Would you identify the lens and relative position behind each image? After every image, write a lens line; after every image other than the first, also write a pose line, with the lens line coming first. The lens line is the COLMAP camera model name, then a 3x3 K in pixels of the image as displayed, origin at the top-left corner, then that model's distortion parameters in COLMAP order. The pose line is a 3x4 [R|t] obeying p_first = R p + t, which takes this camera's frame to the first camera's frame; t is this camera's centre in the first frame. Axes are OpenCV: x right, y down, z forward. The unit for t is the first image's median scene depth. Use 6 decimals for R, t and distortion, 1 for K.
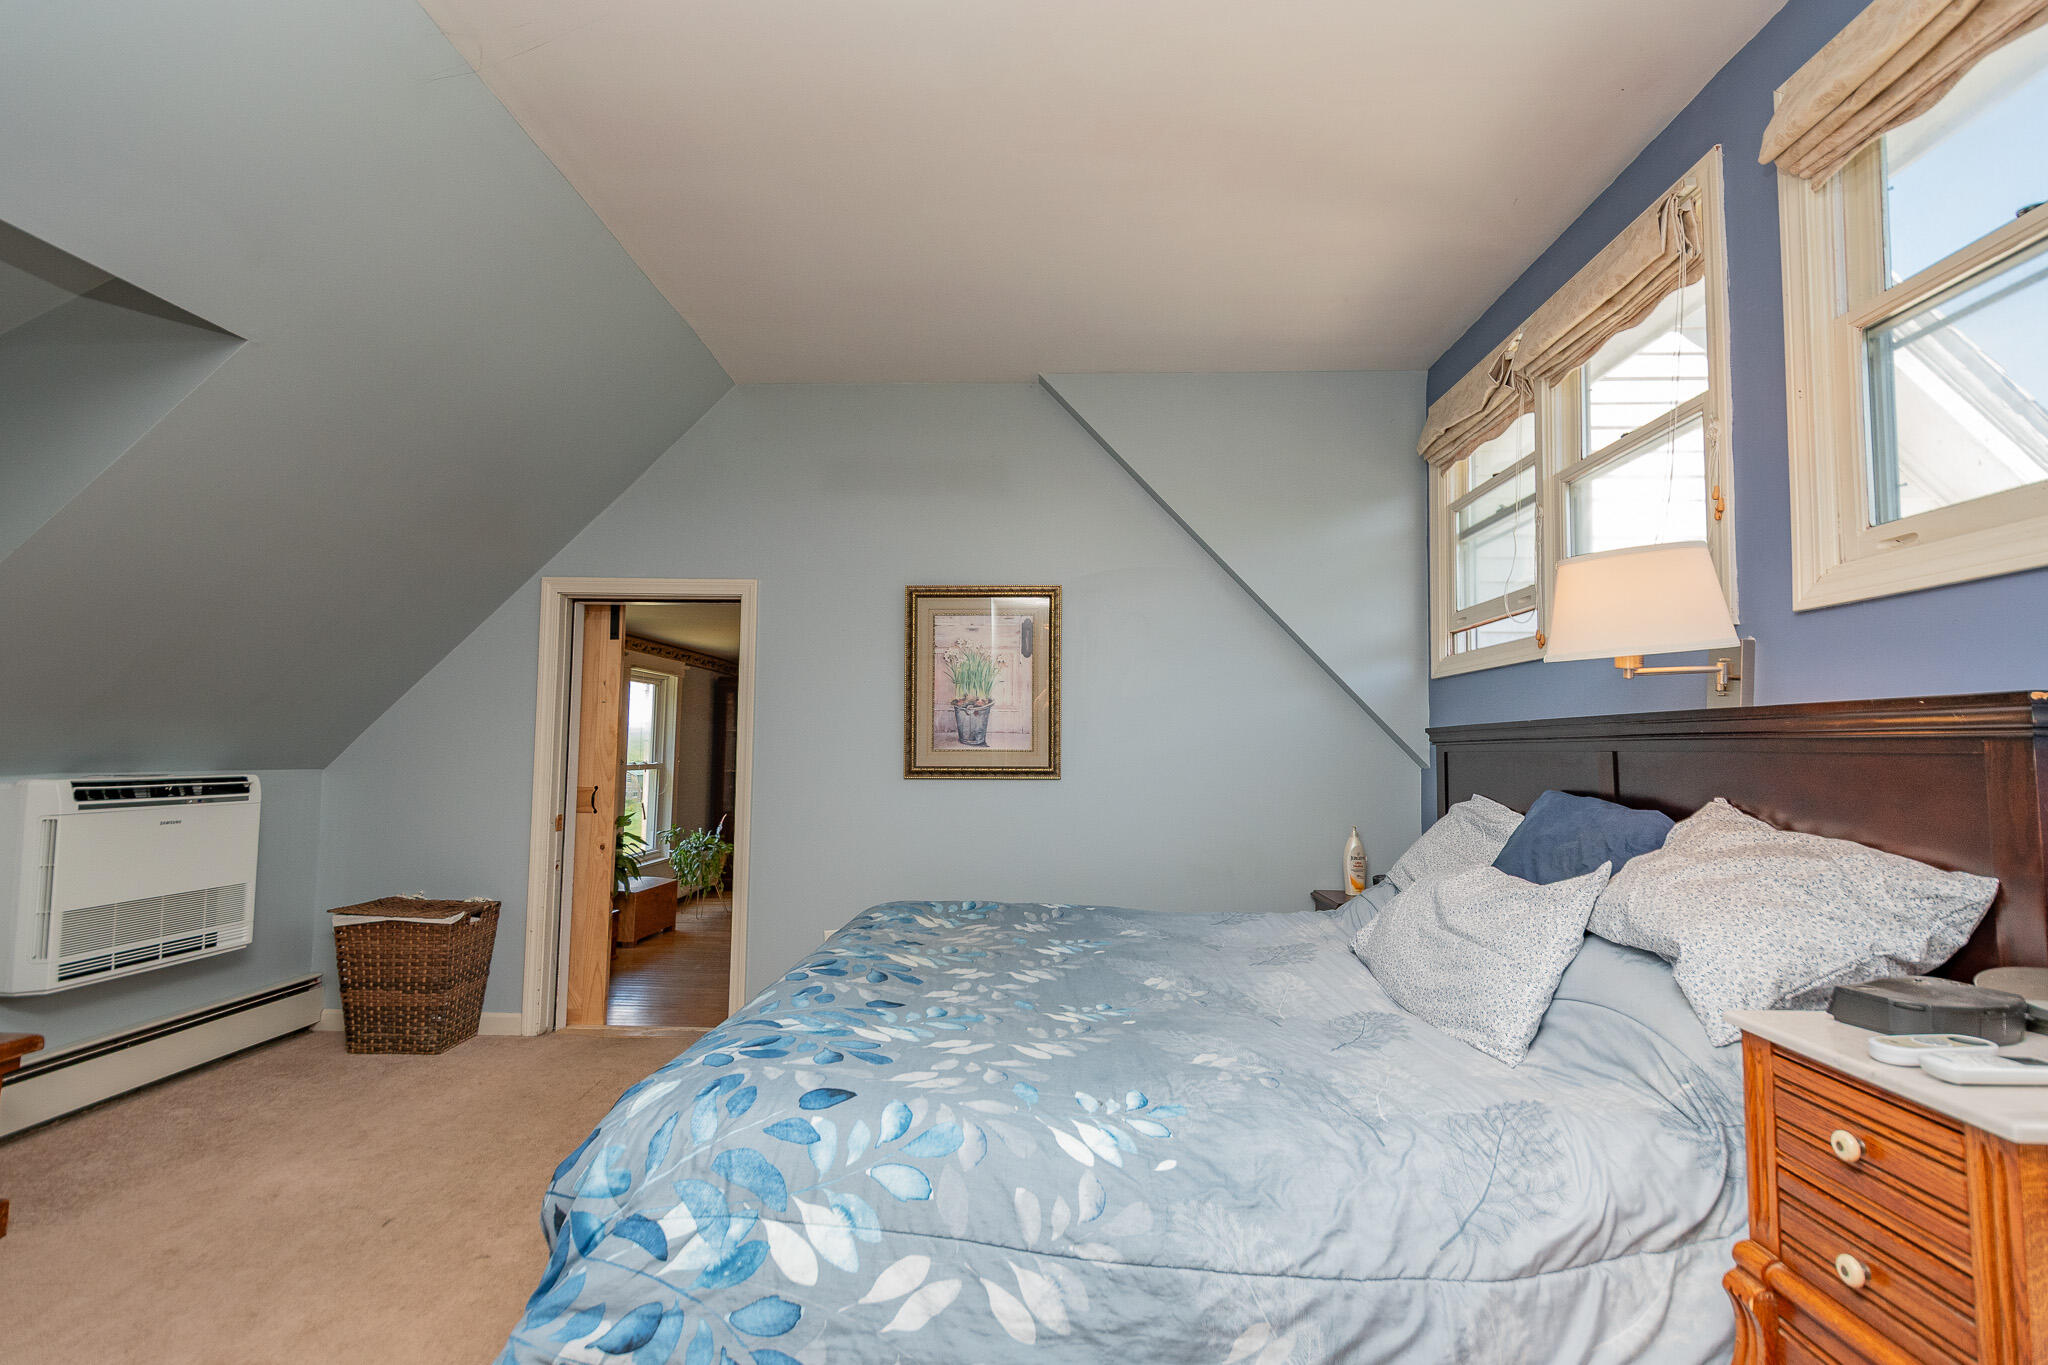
lens RADIAL K [[958.2, 0, 1038.9], [0, 958.2, 689.7], [0, 0, 1]] dist [0.000894, 0.000054]
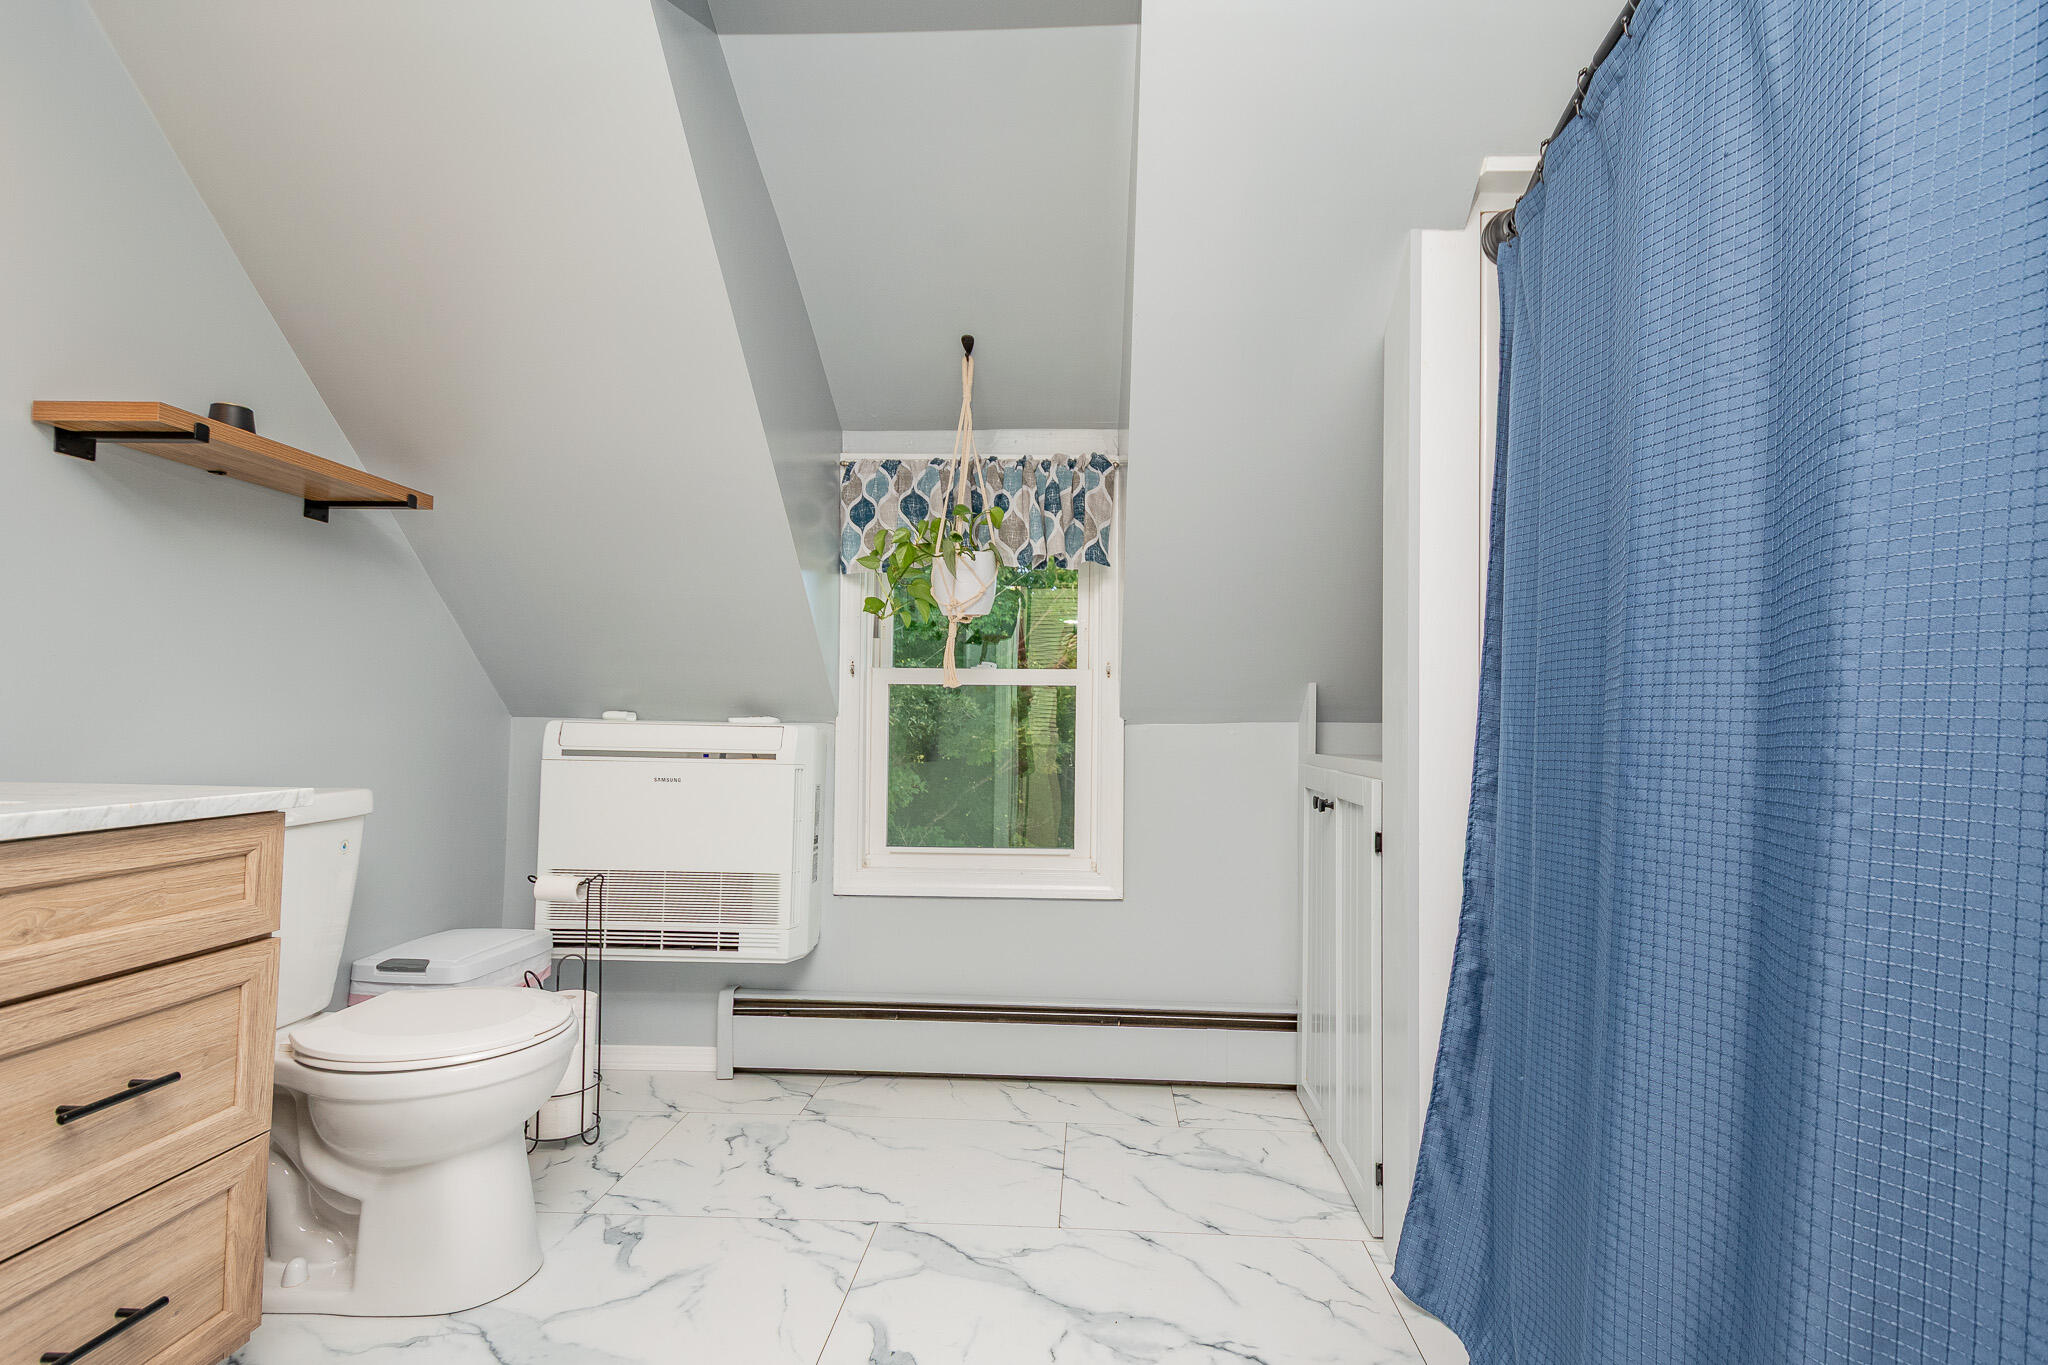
lens RADIAL K [[958.2, 0, 1038.9], [0, 958.2, 689.7], [0, 0, 1]] dist [0.000894, 0.000054]
pose [[-0.035160, -0.040041, -0.998579, -0.097661], [0.057105, 0.997484, -0.042007, 0.107217], [0.997749, -0.058501, -0.032785, 1.295551]]
